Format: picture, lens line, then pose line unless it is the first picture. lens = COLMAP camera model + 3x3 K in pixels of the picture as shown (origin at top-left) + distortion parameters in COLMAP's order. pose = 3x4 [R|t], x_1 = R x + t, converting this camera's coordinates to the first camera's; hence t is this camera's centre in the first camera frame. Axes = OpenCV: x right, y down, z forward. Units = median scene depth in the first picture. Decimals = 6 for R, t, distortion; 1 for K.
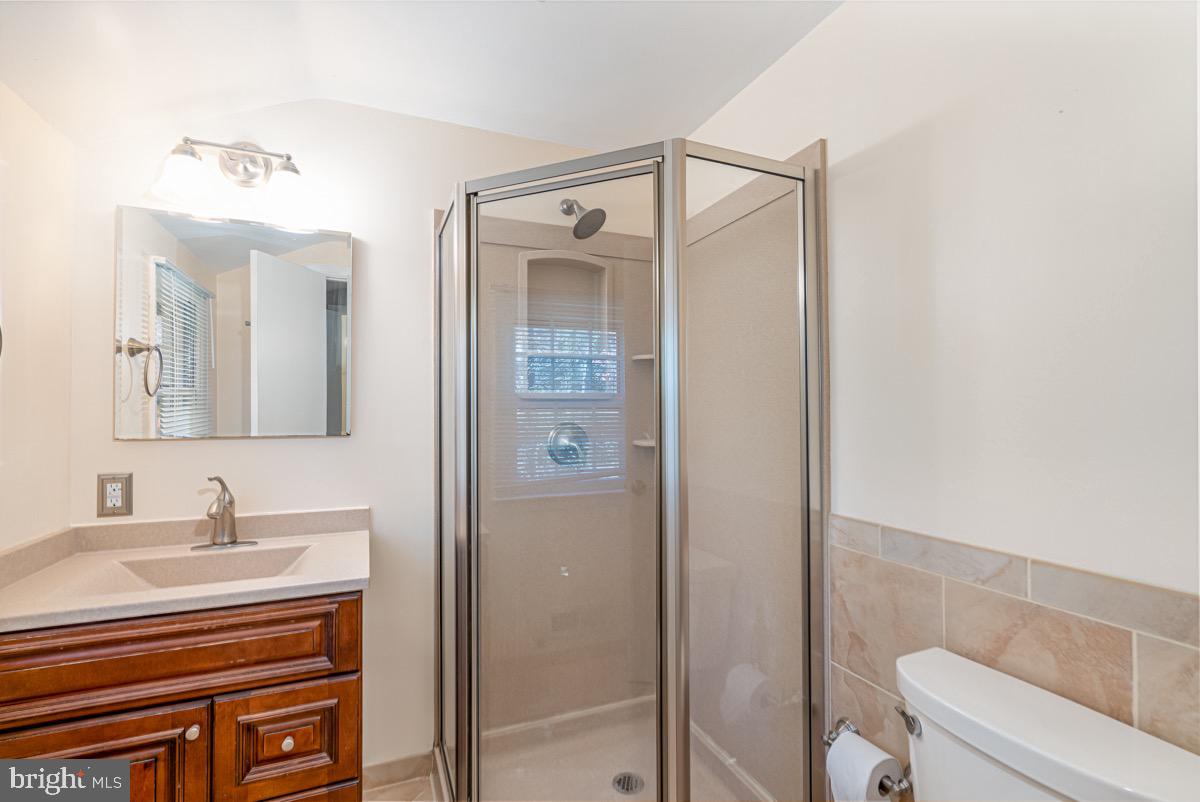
lens RADIAL K [[546.7, 0, 593.1], [0, 546.7, 407.3], [0, 0, 1]] dist [-0.008228, 0.004412]
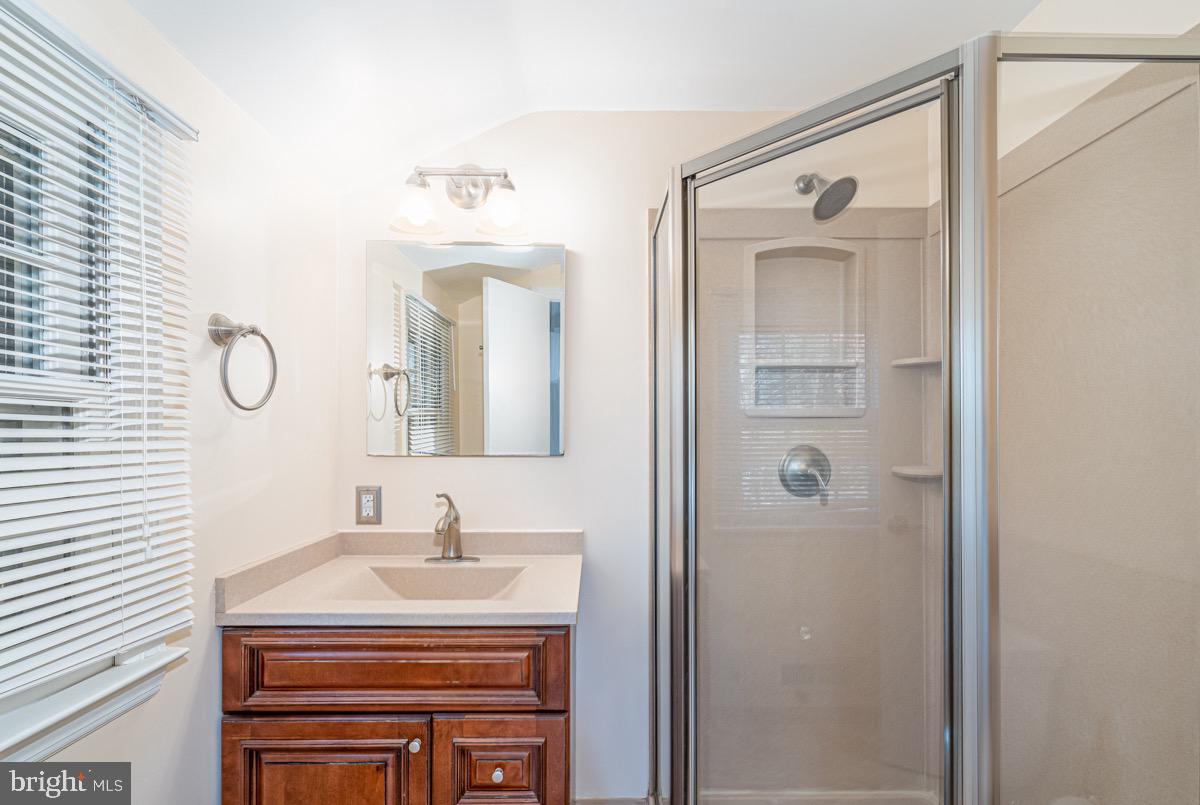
lens RADIAL K [[546.7, 0, 582.2], [0, 546.7, 428.2], [0, 0, 1]] dist [-0.008228, 0.004412]
pose [[0.914683, 0.001559, -0.404169, -0.029871], [-0.000011, 0.999993, 0.003833, -0.000312], [0.404172, -0.003501, 0.914676, 0.153158]]
